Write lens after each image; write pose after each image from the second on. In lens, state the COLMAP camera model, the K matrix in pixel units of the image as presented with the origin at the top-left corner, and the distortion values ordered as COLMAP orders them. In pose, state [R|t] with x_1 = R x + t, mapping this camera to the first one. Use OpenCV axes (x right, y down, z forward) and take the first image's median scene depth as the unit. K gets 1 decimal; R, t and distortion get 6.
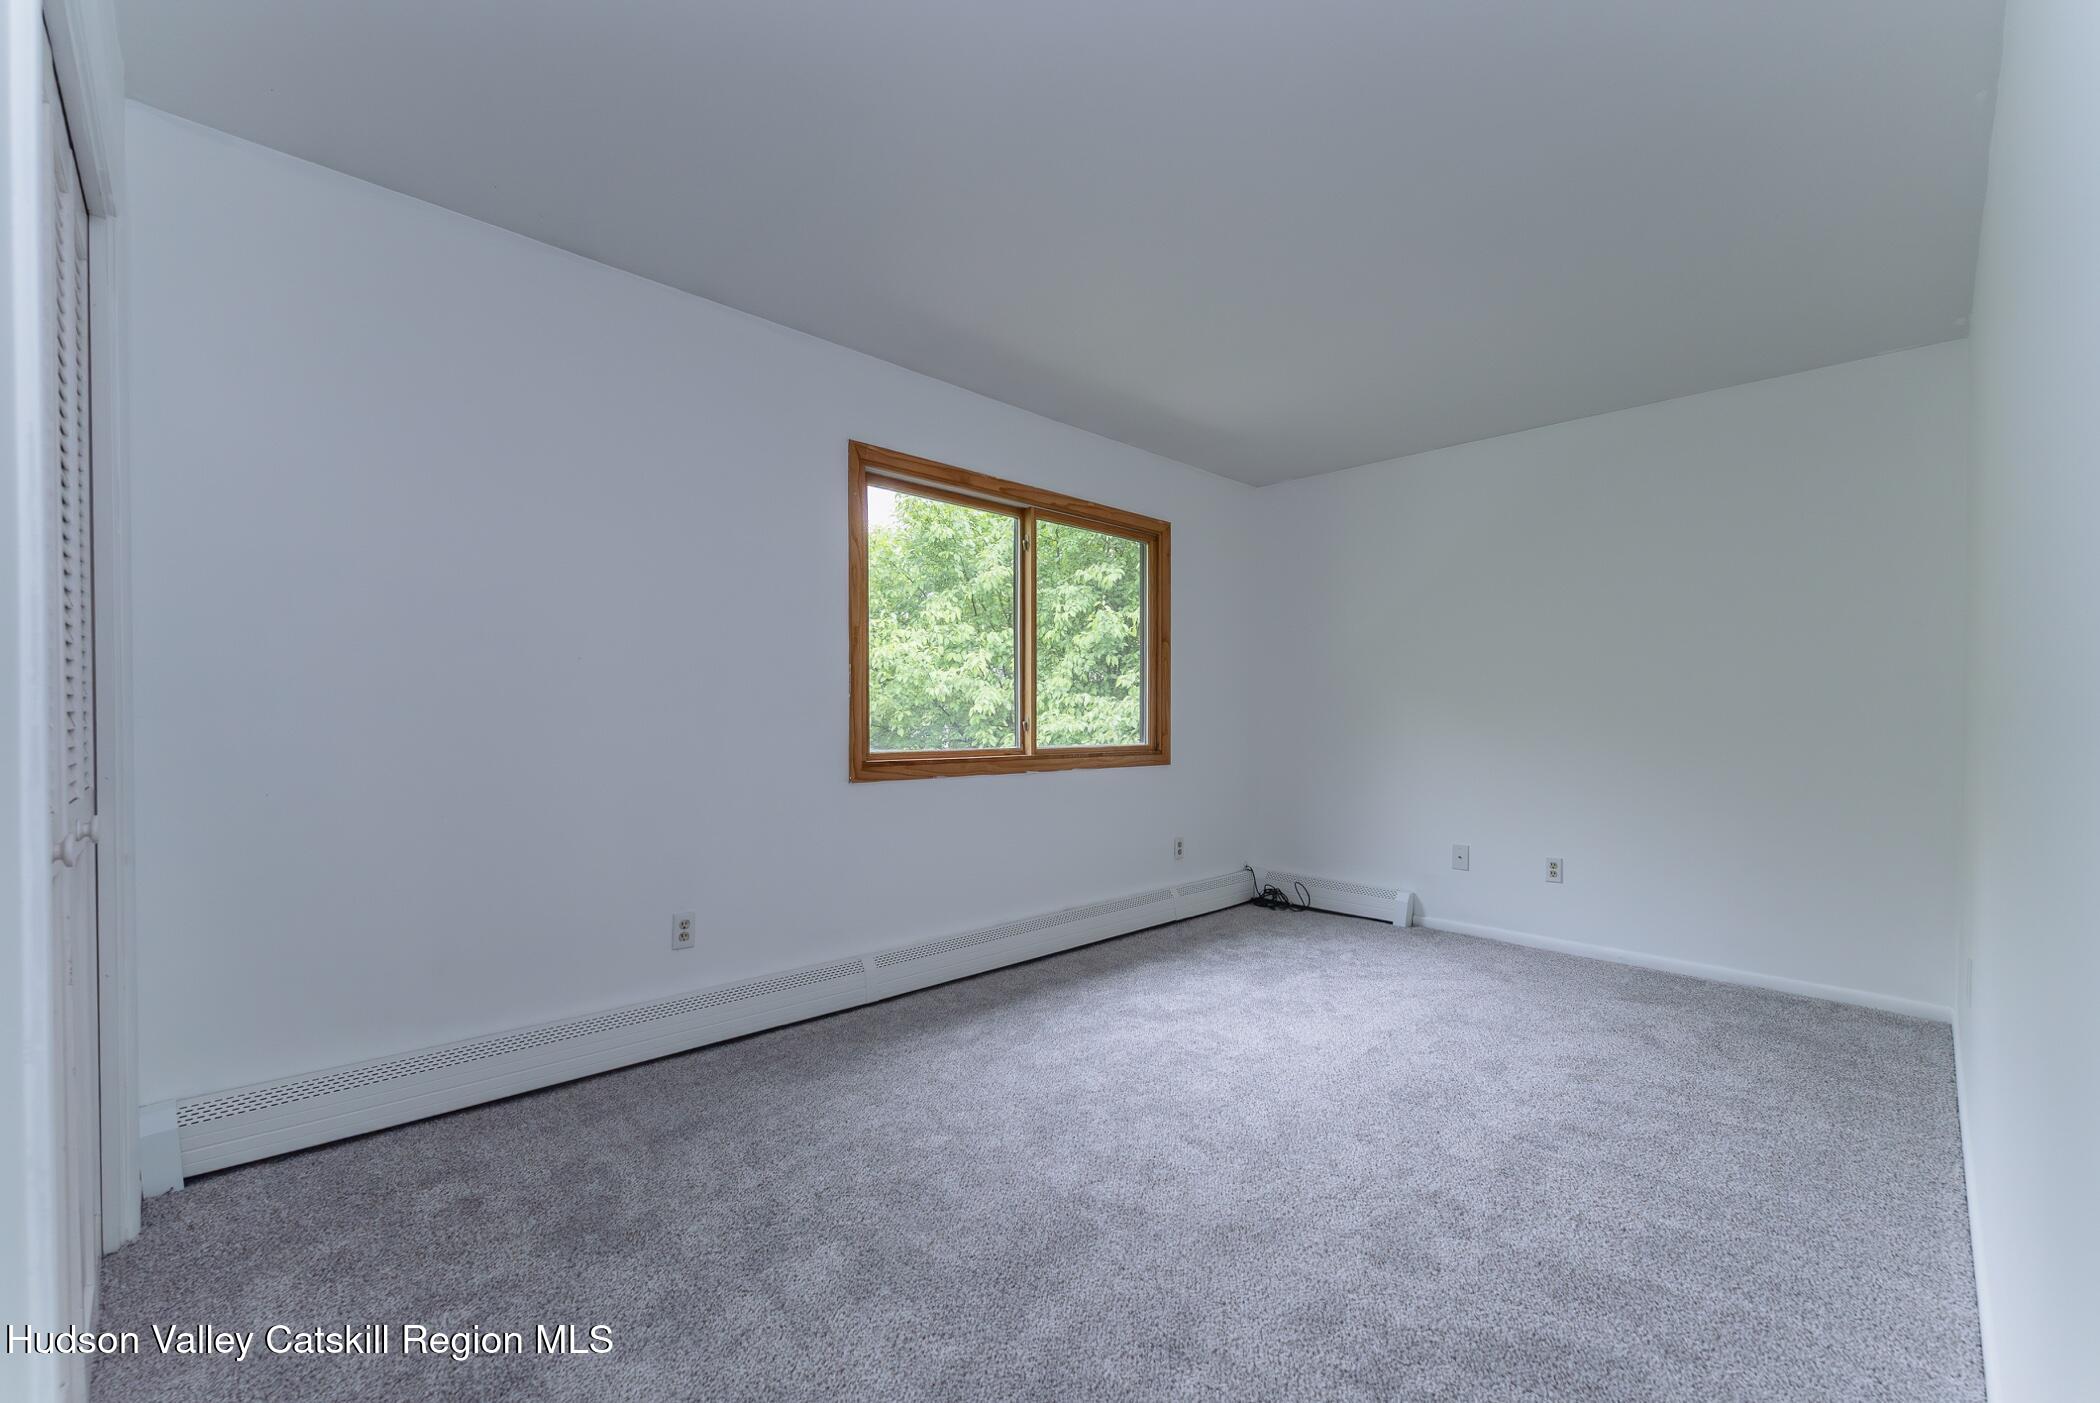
lens RADIAL K [[867.4, 0, 1050.0], [0, 867.4, 701.5], [0, 0, 1]] dist [0.000177, 0.000034]
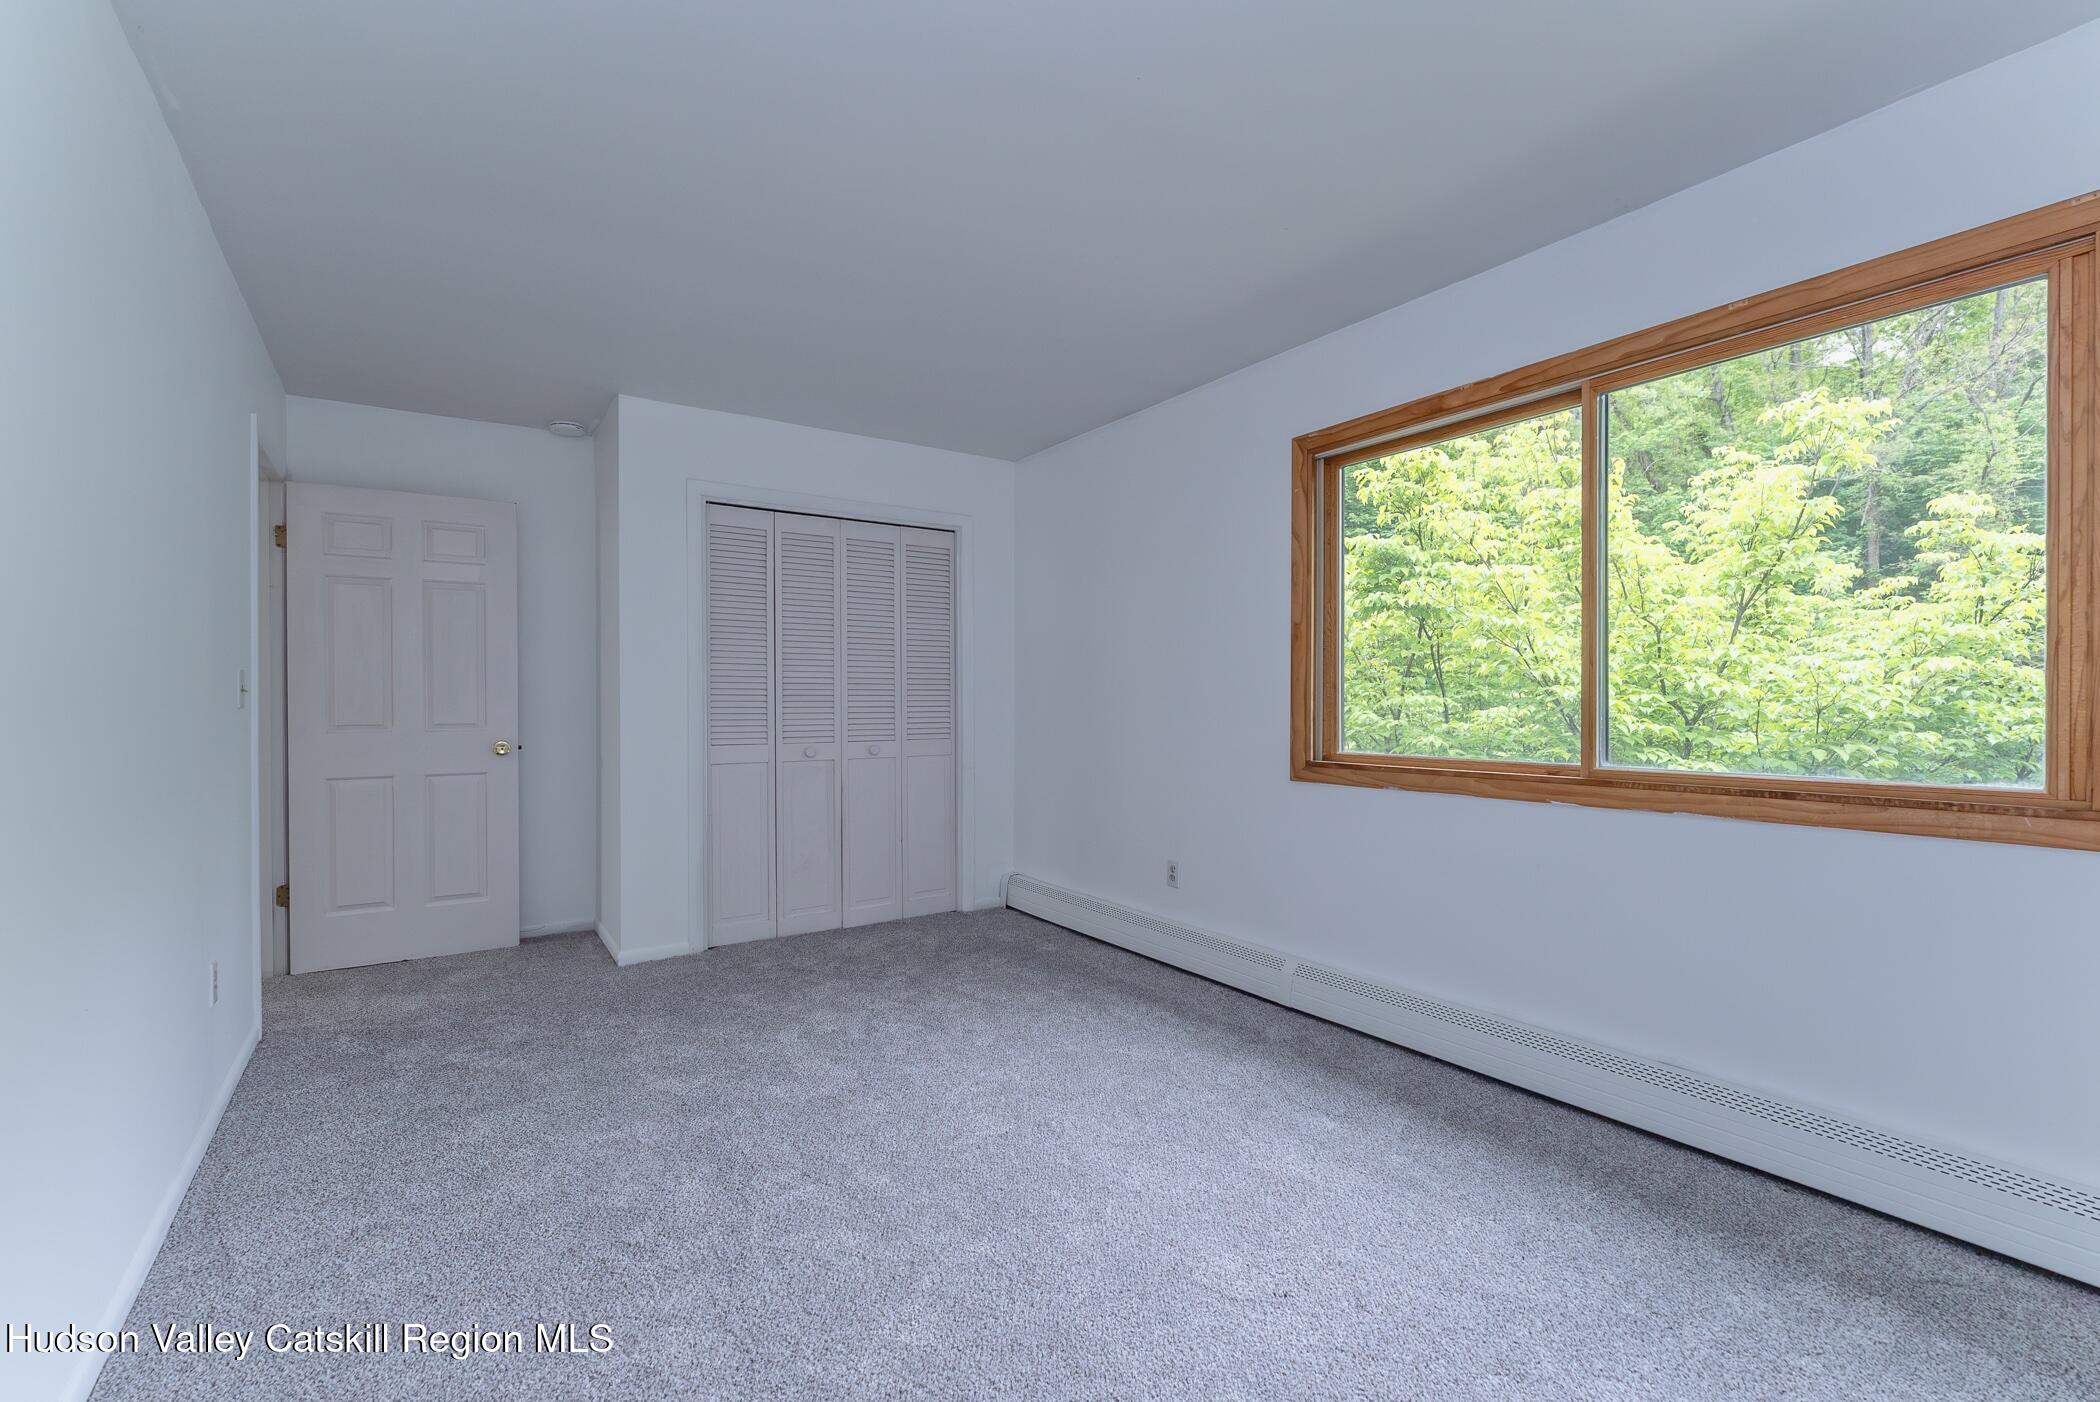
lens RADIAL K [[867.4, 0, 1050.0], [0, 867.4, 701.0], [0, 0, 1]] dist [0.000177, 0.000034]
pose [[-0.157788, -0.023260, -0.987199, 0.654766], [-0.002189, 0.999728, -0.023205, 0.021599], [0.987471, -0.001500, -0.157796, 0.722301]]
